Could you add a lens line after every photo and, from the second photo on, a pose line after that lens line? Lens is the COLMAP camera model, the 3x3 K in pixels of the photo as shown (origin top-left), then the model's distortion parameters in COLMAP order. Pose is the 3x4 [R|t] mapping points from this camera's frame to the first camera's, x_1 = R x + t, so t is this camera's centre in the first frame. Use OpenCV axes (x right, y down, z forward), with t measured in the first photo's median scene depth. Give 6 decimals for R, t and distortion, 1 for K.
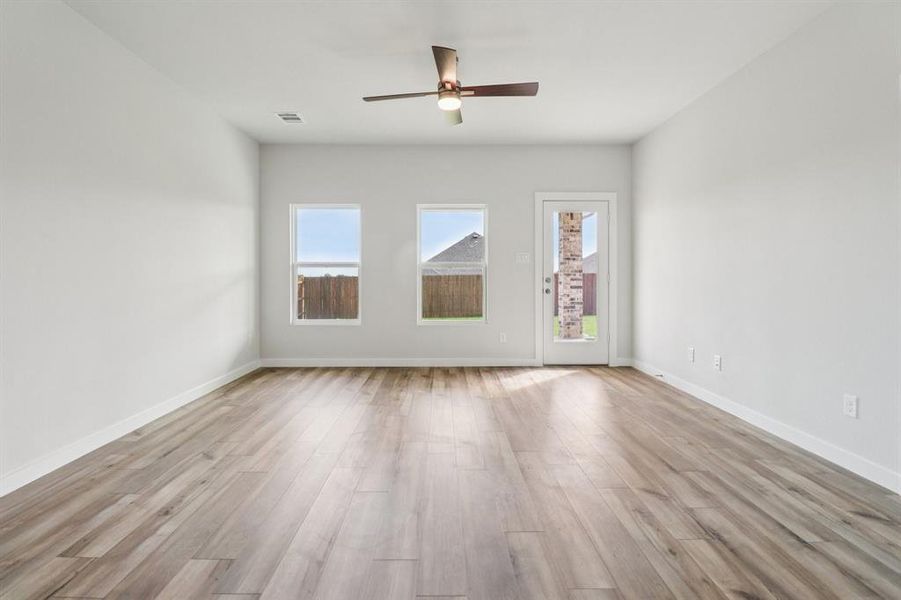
lens RADIAL K [[430.6, 0, 445.5], [0, 430.6, 281.3], [0, 0, 1]] dist [0.002389, -0.014511]
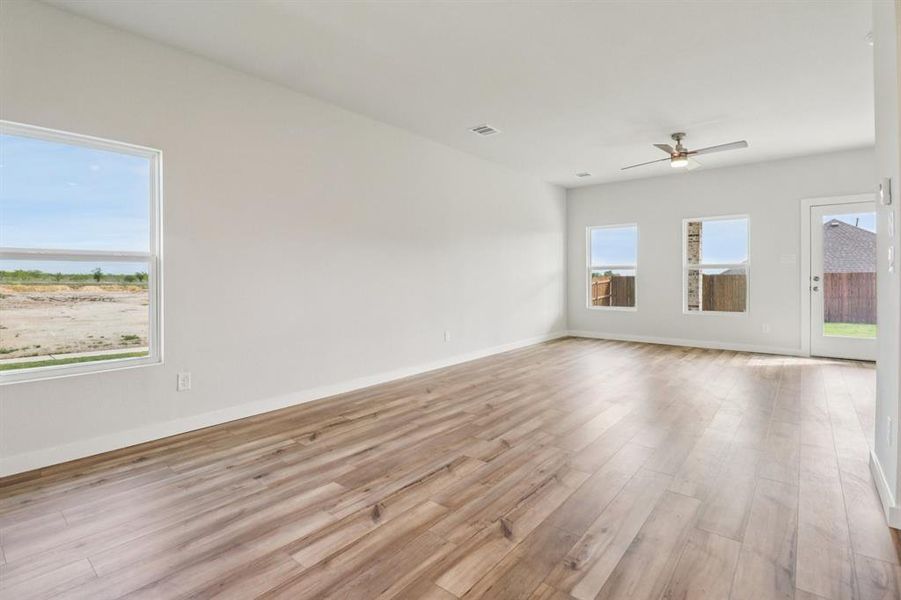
lens RADIAL K [[435.3, 0, 450.6], [0, 435.3, 277.8], [0, 0, 1]] dist [0.000890, -0.000146]
pose [[0.772776, -0.000254, -0.634679, 0.222710], [-0.003965, 0.999978, -0.005227, 0.004760], [0.634667, 0.006555, 0.772758, -0.440076]]
